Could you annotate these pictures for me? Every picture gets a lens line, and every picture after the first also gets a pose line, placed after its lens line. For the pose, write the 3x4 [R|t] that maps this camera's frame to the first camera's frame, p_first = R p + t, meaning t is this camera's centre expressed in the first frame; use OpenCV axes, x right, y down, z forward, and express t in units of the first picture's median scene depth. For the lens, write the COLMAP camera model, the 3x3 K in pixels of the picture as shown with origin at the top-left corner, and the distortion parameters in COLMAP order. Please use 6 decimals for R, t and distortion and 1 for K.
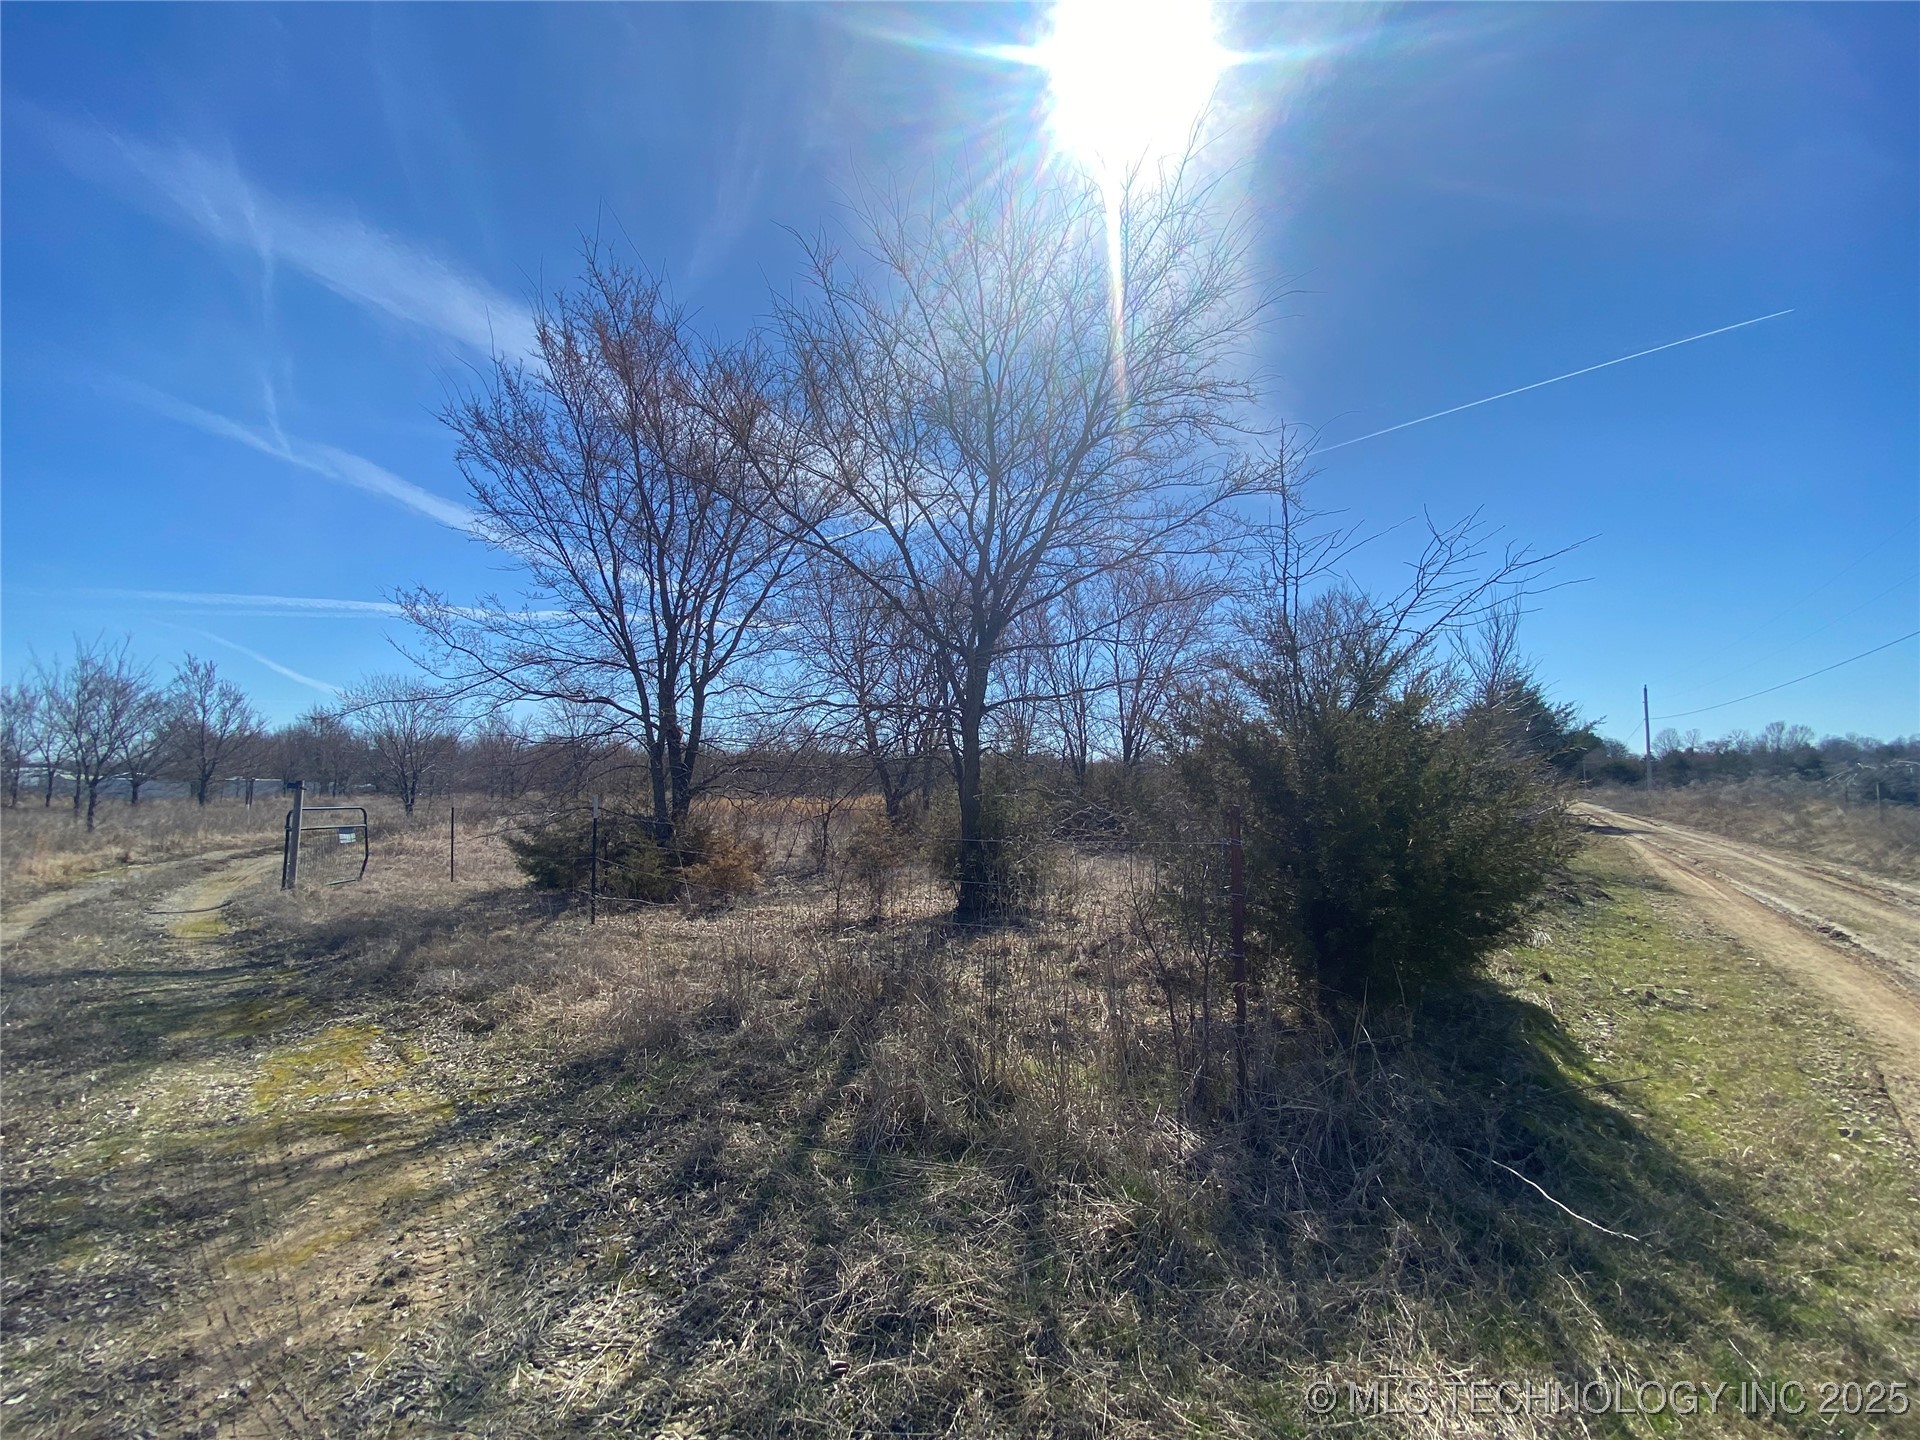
lens RADIAL K [[769.7, 0, 947.7], [0, 769.7, 715.7], [0, 0, 1]] dist [-0.008766, -0.009652]
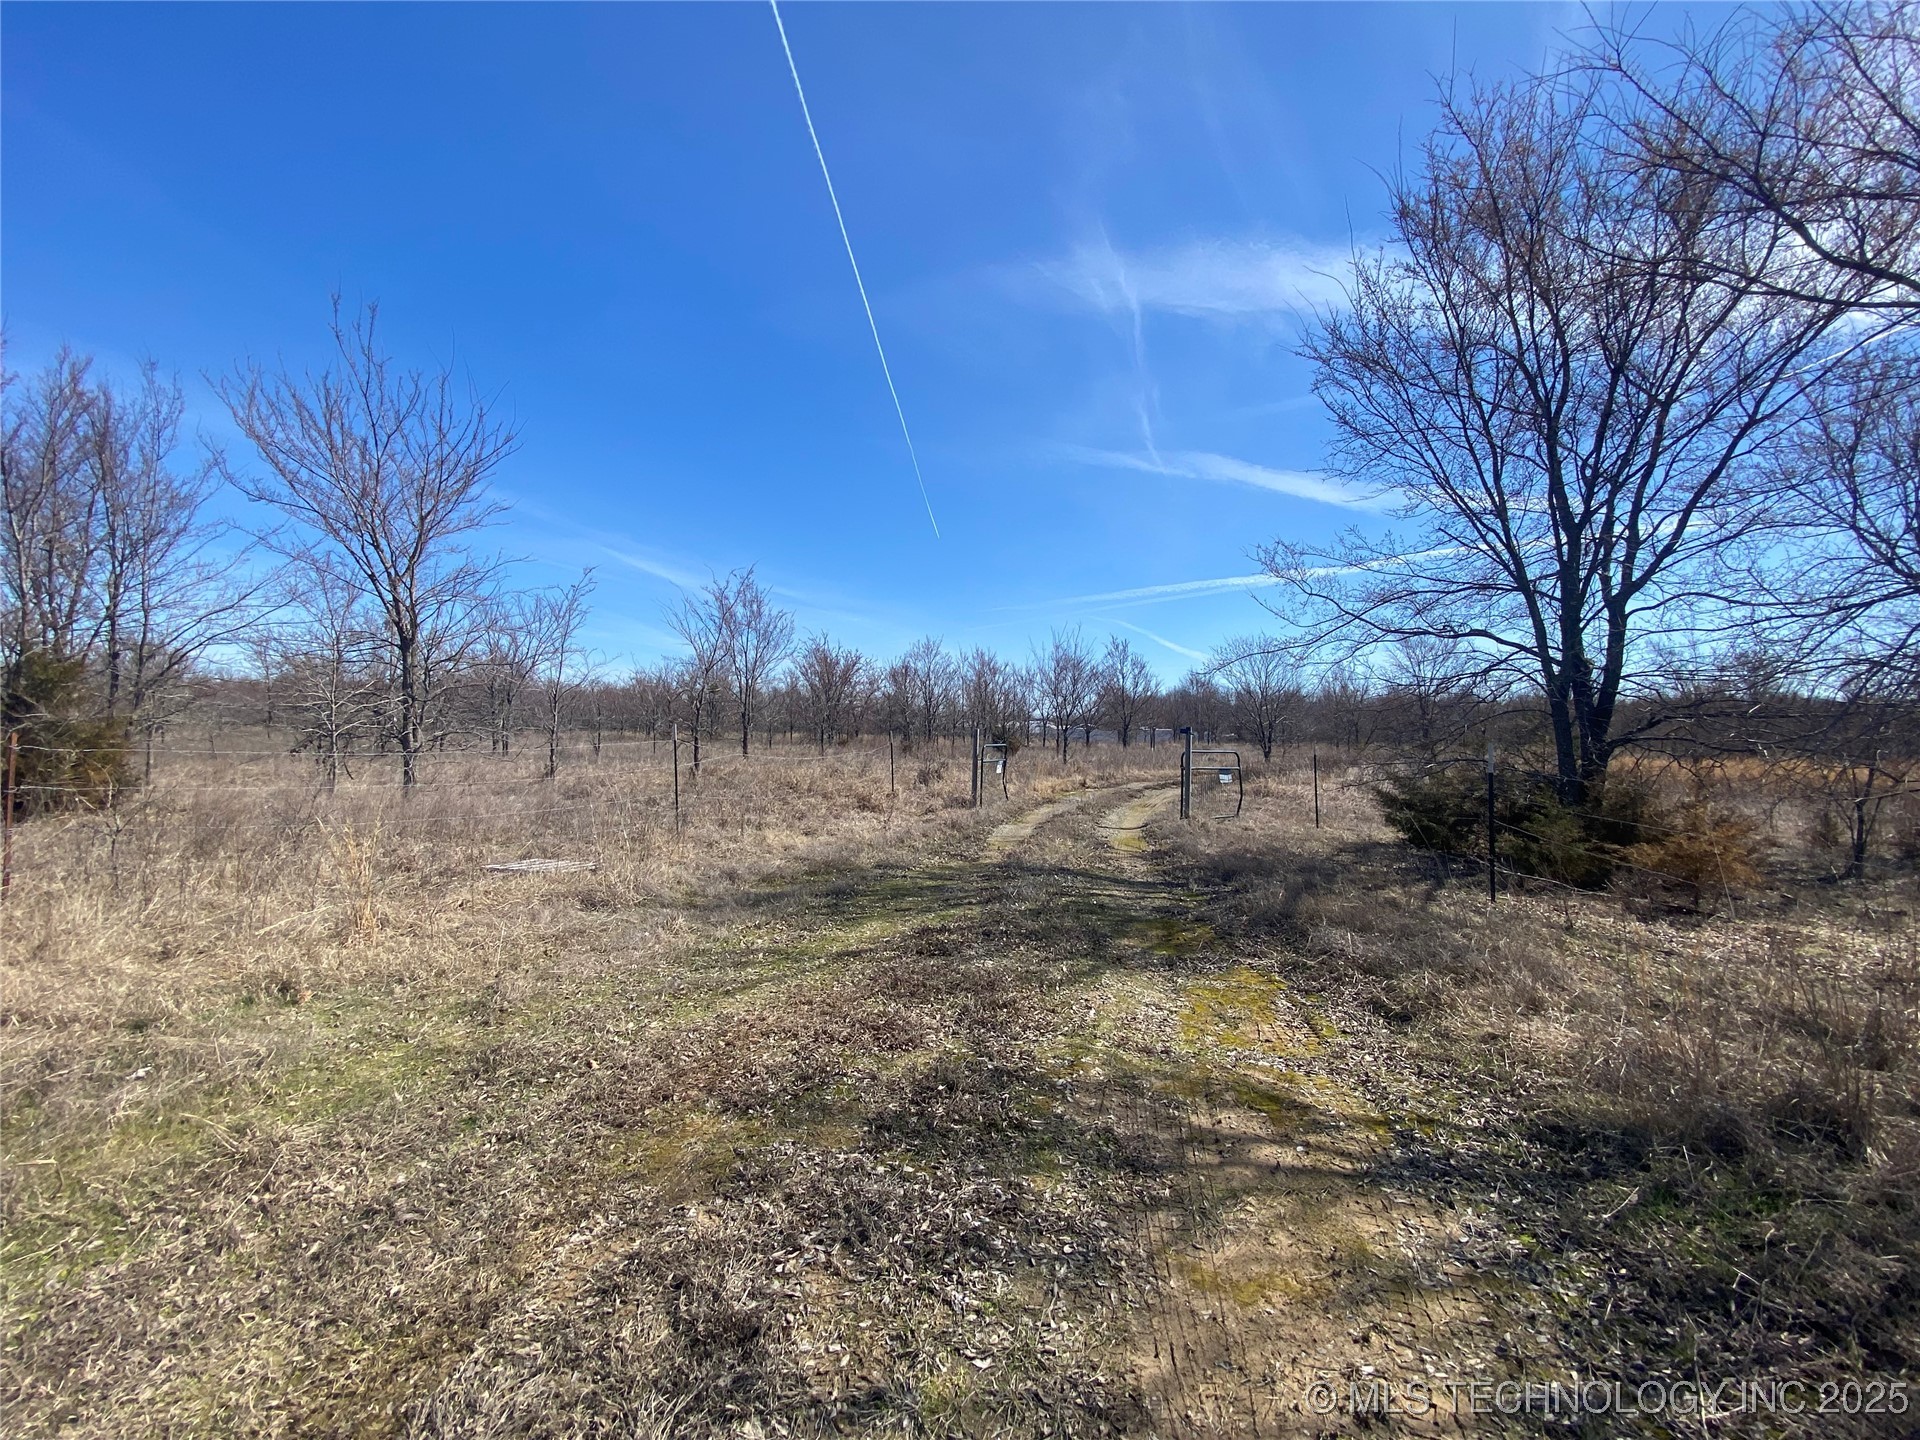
lens RADIAL K [[758.4, 0, 960.0], [0, 758.4, 720.0], [0, 0, 1]] dist [-0.035755, -0.000151]
pose [[0.548899, 0.001144, -0.835888, -0.113195], [0.054160, 0.997849, 0.036930, 0.018948], [0.834133, -0.065542, 0.547656, 0.107333]]
